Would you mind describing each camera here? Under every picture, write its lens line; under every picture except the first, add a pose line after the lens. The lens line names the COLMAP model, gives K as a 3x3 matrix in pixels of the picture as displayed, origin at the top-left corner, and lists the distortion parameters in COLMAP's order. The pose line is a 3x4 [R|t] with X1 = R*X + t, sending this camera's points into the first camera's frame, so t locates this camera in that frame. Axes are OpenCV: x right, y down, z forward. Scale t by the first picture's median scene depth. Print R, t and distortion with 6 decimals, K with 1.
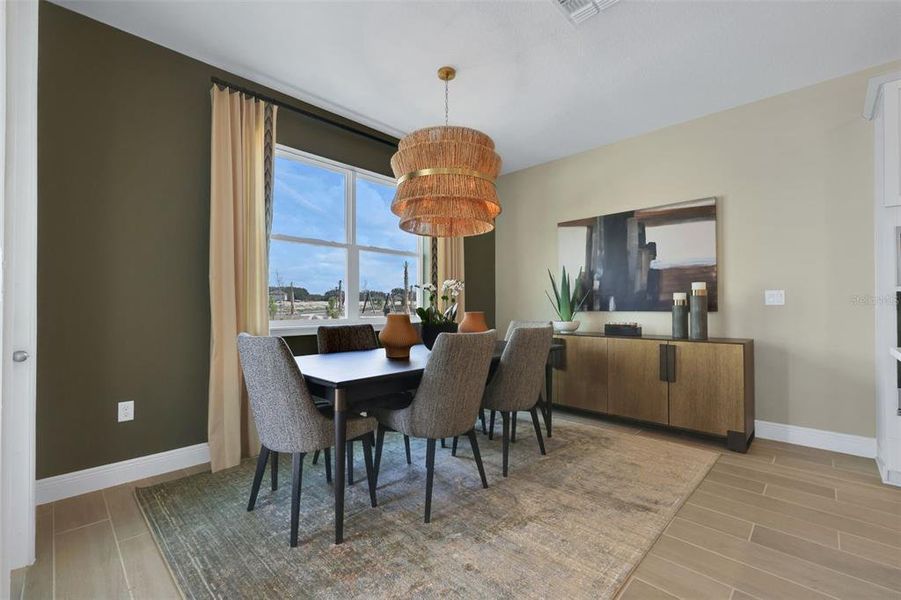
lens RADIAL K [[394.5, 0, 451.5], [0, 394.5, 294.1], [0, 0, 1]] dist [0.004094, -0.000236]
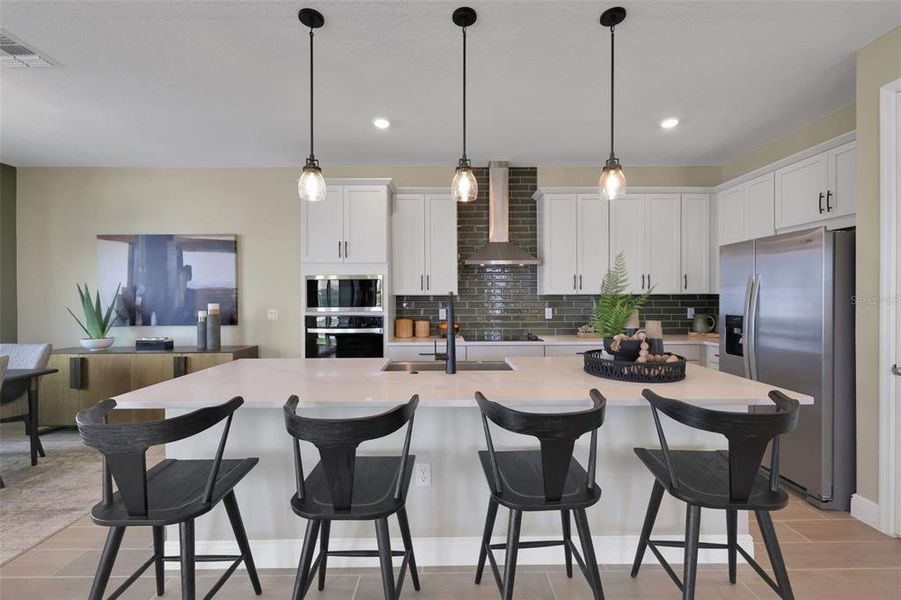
lens RADIAL K [[394.5, 0, 452.1], [0, 394.5, 289.3], [0, 0, 1]] dist [0.004094, -0.000236]
pose [[0.717260, 0.010123, 0.696732, 0.259047], [-0.017531, 0.999840, 0.003521, -0.078609], [-0.696585, -0.014740, 0.717323, -0.348978]]
